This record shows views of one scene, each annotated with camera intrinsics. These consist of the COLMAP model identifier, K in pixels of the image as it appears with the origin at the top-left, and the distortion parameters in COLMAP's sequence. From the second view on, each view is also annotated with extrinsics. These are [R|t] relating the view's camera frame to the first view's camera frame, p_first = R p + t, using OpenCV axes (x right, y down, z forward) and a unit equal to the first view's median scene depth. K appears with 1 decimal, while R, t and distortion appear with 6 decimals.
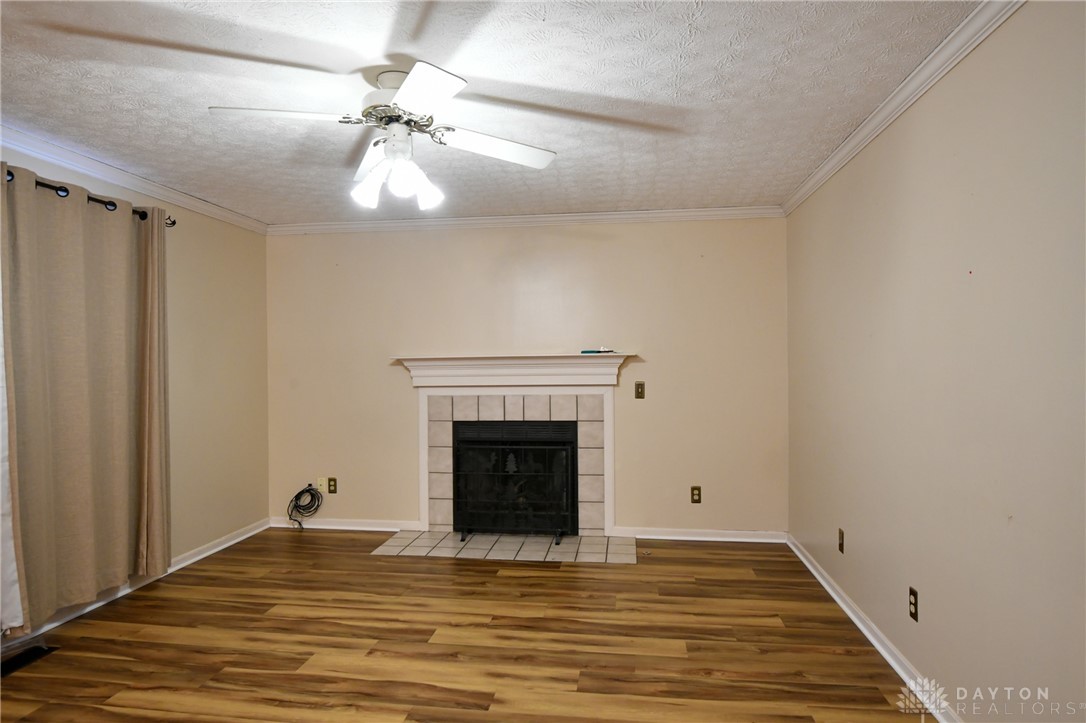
lens RADIAL K [[645.8, 0, 525.2], [0, 645.8, 358.0], [0, 0, 1]] dist [-0.010892, -0.007467]
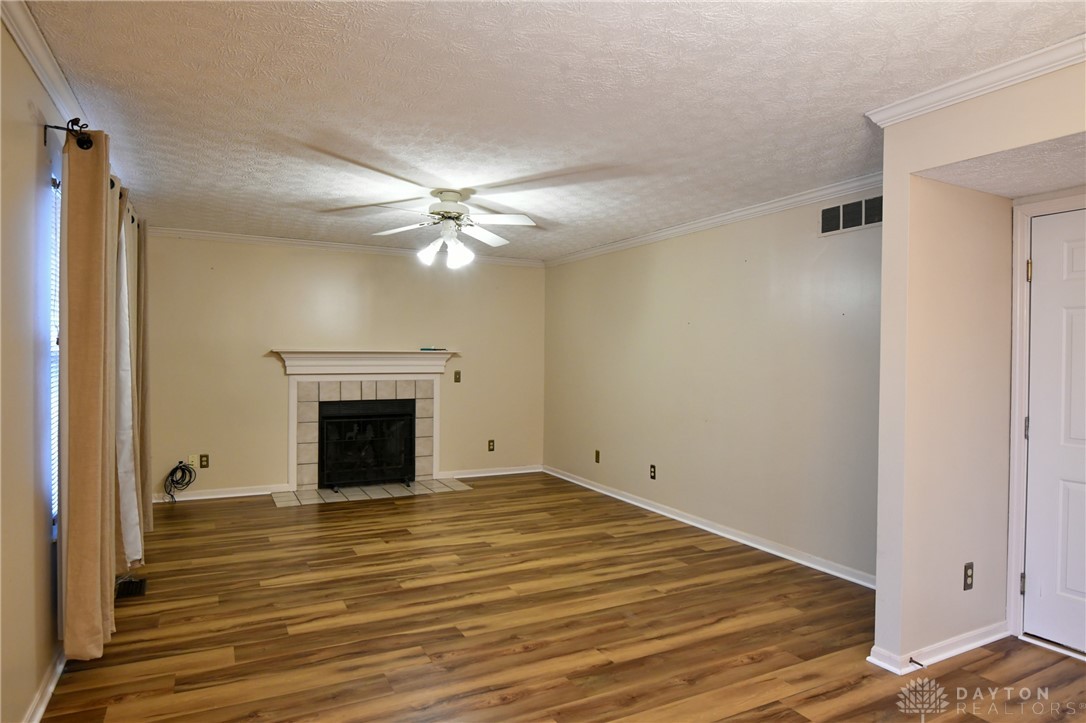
lens RADIAL K [[645.8, 0, 540.0], [0, 645.8, 362.4], [0, 0, 1]] dist [-0.010892, -0.007467]
pose [[0.814244, 0.010507, 0.580428, -0.509693], [-0.020537, 0.999732, 0.010712, -0.001337], [-0.580160, -0.020642, 0.814241, -0.286866]]
